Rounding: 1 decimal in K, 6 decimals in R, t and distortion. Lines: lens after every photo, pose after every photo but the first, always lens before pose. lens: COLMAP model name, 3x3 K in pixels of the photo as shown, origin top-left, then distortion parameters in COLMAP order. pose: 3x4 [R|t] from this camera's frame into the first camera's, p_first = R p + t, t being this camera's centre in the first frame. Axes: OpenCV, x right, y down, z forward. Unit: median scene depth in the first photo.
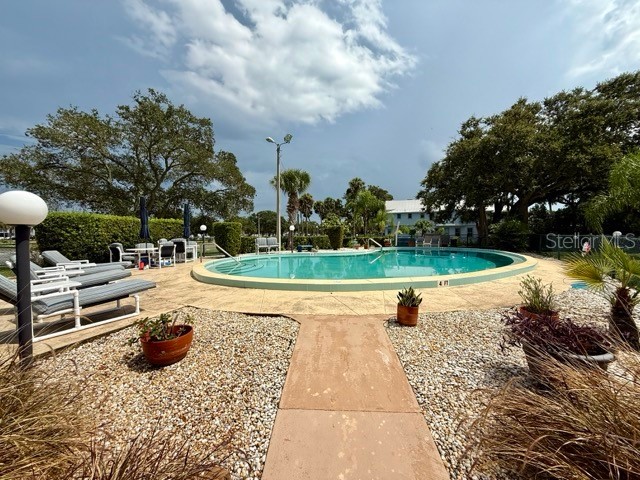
lens RADIAL K [[253.3, 0, 304.3], [0, 253.3, 241.2], [0, 0, 1]] dist [0.000800, -0.000580]
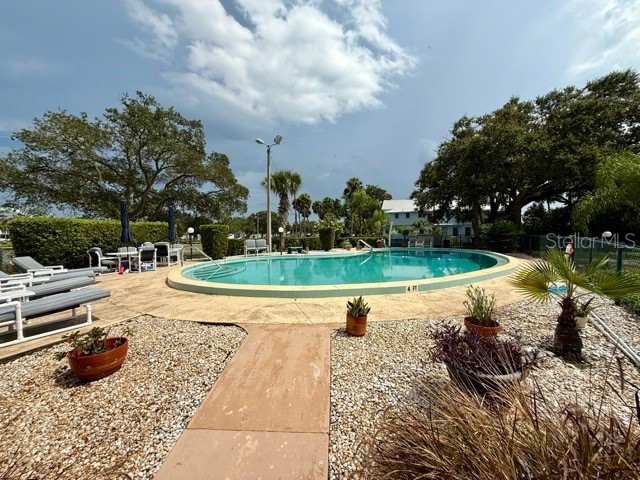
lens RADIAL K [[253.3, 0, 326.5], [0, 253.3, 234.5], [0, 0, 1]] dist [0.000800, -0.000580]
pose [[0.999973, -0.006885, -0.002582, 0.129187], [0.006852, 0.999902, -0.012248, -0.019491], [0.002666, 0.012230, 0.999922, 0.006558]]
